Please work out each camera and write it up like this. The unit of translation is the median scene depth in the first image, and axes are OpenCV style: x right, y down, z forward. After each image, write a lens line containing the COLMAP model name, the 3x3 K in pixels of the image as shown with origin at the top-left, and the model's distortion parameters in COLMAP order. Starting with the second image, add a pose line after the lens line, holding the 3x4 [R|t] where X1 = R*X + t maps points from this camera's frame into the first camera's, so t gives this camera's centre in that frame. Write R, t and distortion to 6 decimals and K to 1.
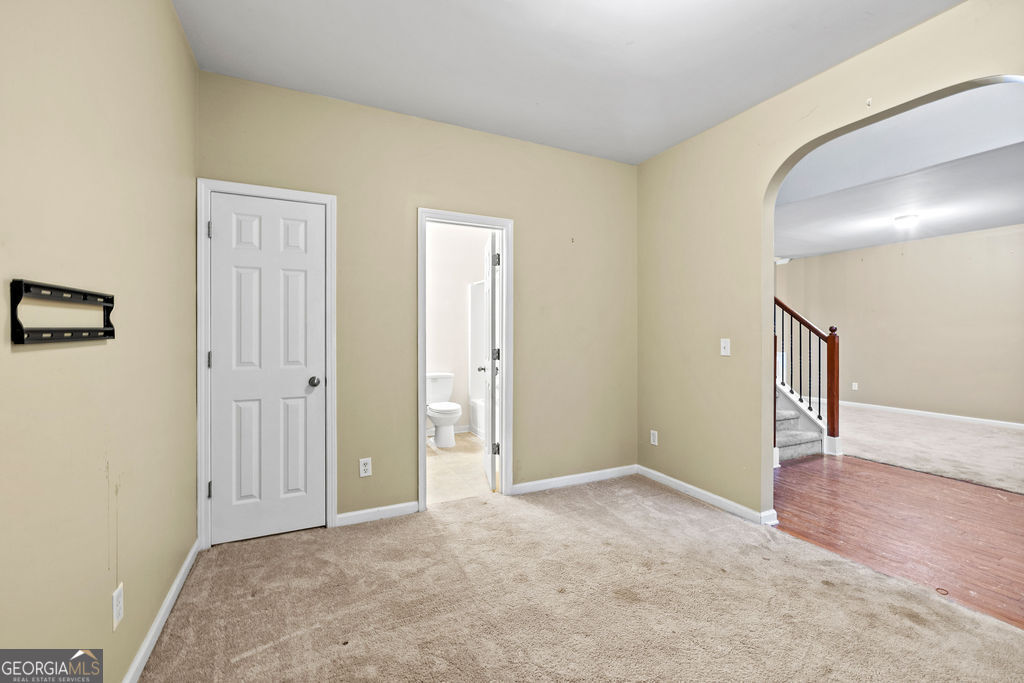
lens RADIAL K [[429.7, 0, 511.8], [0, 429.7, 337.3], [0, 0, 1]] dist [0.000966, -0.000553]
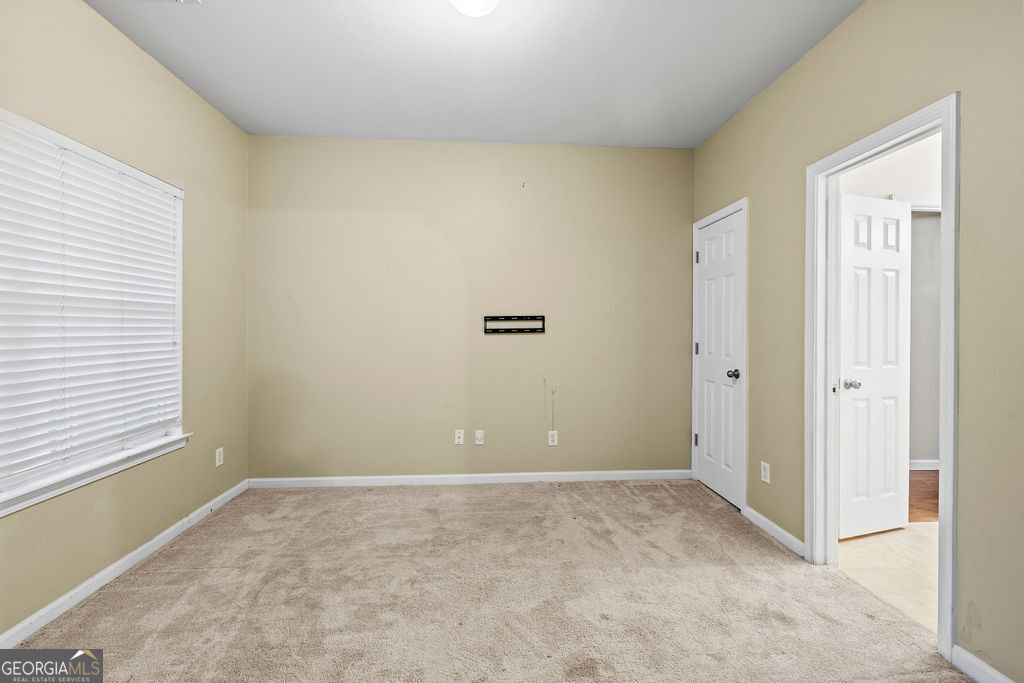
lens RADIAL K [[429.7, 0, 507.3], [0, 429.7, 334.2], [0, 0, 1]] dist [0.000966, -0.000553]
pose [[-0.384853, 0.006540, -0.922955, 1.027861], [-0.007300, 0.999922, 0.010130, -0.006760], [0.922949, 0.010636, -0.384775, 1.162760]]
